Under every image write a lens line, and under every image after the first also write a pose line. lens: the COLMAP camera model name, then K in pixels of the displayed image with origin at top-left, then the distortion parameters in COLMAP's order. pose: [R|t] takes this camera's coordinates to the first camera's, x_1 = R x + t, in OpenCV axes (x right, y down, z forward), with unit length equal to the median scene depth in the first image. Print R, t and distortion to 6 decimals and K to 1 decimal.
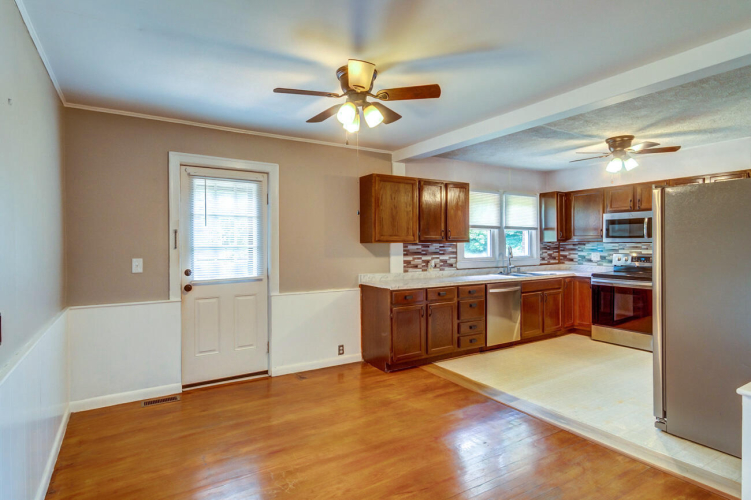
lens RADIAL K [[398.0, 0, 373.0], [0, 398.0, 247.4], [0, 0, 1]] dist [0.001855, 0.000527]
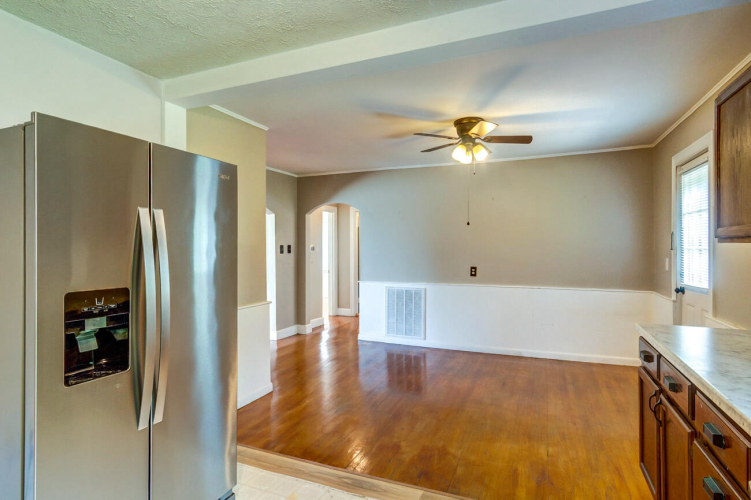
lens RADIAL K [[398.0, 0, 373.0], [0, 398.0, 247.4], [0, 0, 1]] dist [0.001855, 0.000527]
pose [[-0.821507, 0.005414, -0.570173, 0.497622], [0.000845, 0.999965, 0.008279, -0.007946], [0.570198, 0.006320, -0.821483, 0.950900]]
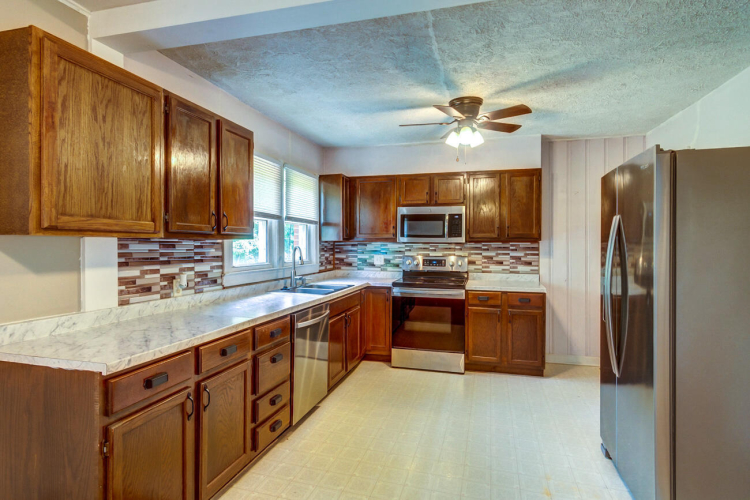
lens RADIAL K [[405.8, 0, 370.9], [0, 405.8, 247.0], [0, 0, 1]] dist [0.004699, 0.000764]
pose [[0.739669, 0.004648, 0.672955, -0.015888], [-0.002083, 0.999987, -0.004617, 0.000589], [-0.672967, 0.002014, 0.739669, 0.456704]]
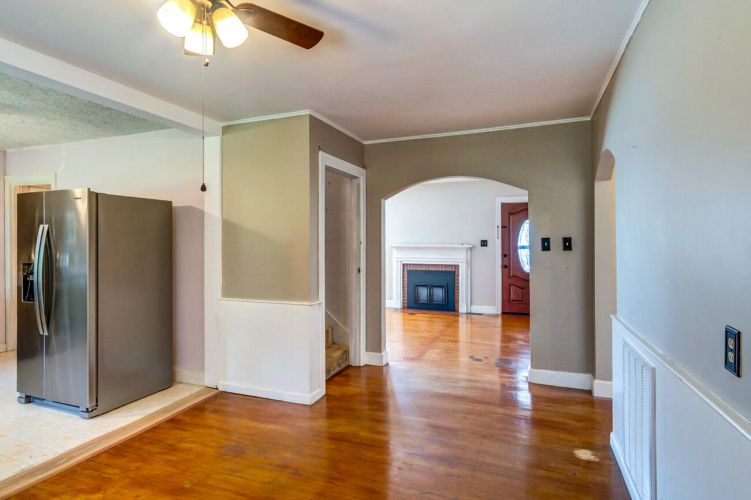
lens RADIAL K [[404.6, 0, 373.1], [0, 404.6, 240.7], [0, 0, 1]] dist [0.001009, 0.001434]
pose [[-0.596630, 0.012030, 0.802427, -0.330701], [0.013785, 0.999894, -0.004740, -0.000865], [-0.802398, 0.008233, -0.596732, 0.566306]]
